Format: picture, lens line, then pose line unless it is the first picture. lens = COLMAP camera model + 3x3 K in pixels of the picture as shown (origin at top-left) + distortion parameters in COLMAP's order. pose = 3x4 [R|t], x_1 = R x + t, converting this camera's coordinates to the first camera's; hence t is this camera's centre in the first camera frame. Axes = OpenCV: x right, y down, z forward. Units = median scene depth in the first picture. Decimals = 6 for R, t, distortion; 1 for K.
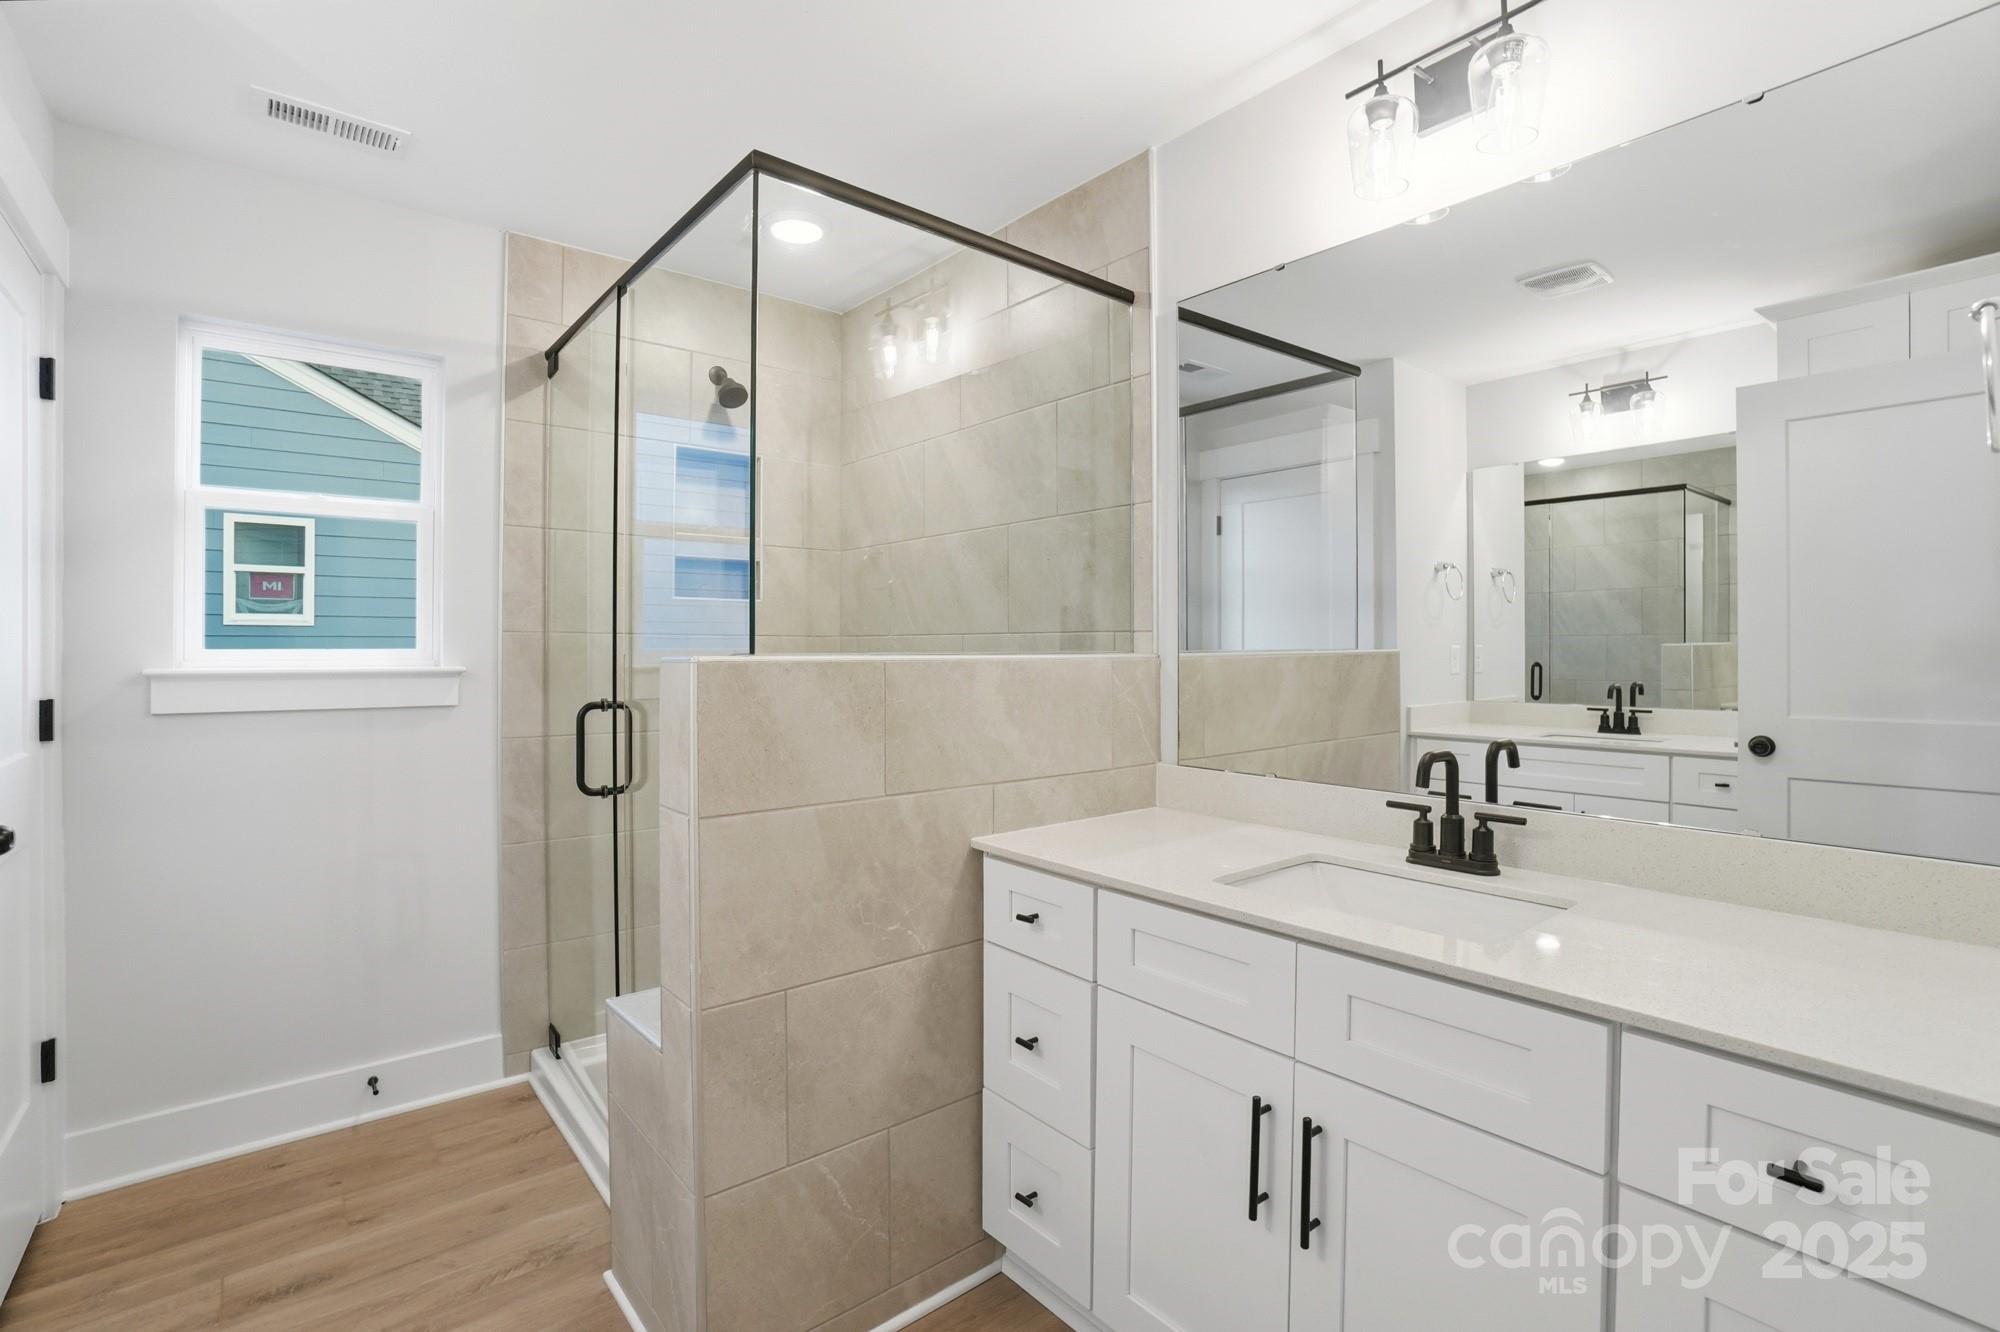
lens RADIAL K [[900.5, 0, 995.6], [0, 900.5, 659.9], [0, 0, 1]] dist [-0.025037, 0.000815]
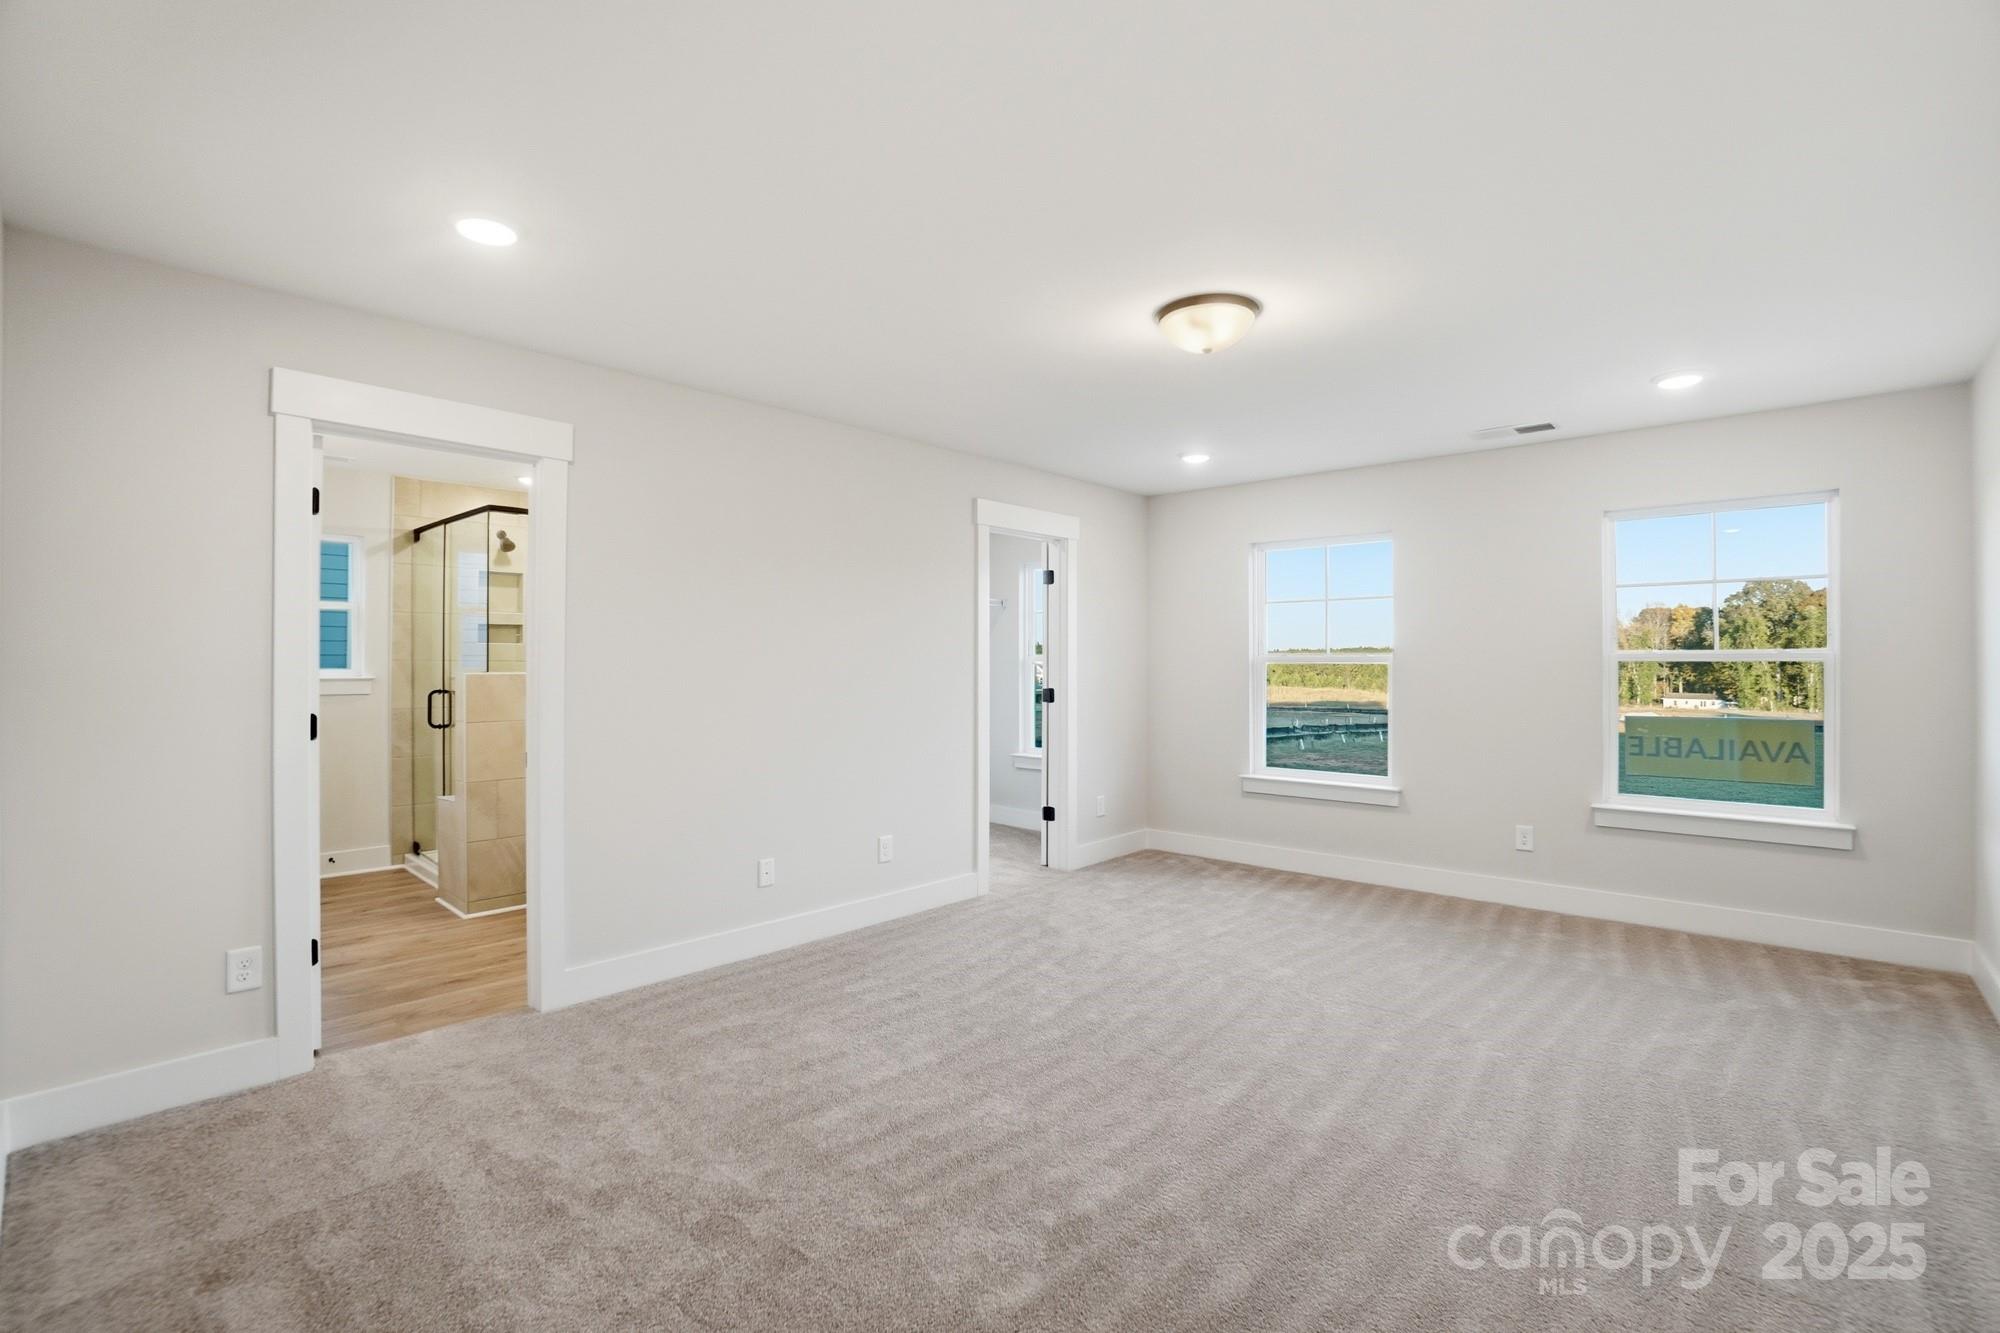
lens RADIAL K [[900.5, 0, 983.1], [0, 900.5, 668.6], [0, 0, 1]] dist [-0.025037, 0.000815]
pose [[0.992585, 0.003907, 0.121490, 0.616465], [-0.004399, 0.999983, 0.003782, -0.025364], [-0.121473, -0.004289, 0.992585, -1.332983]]
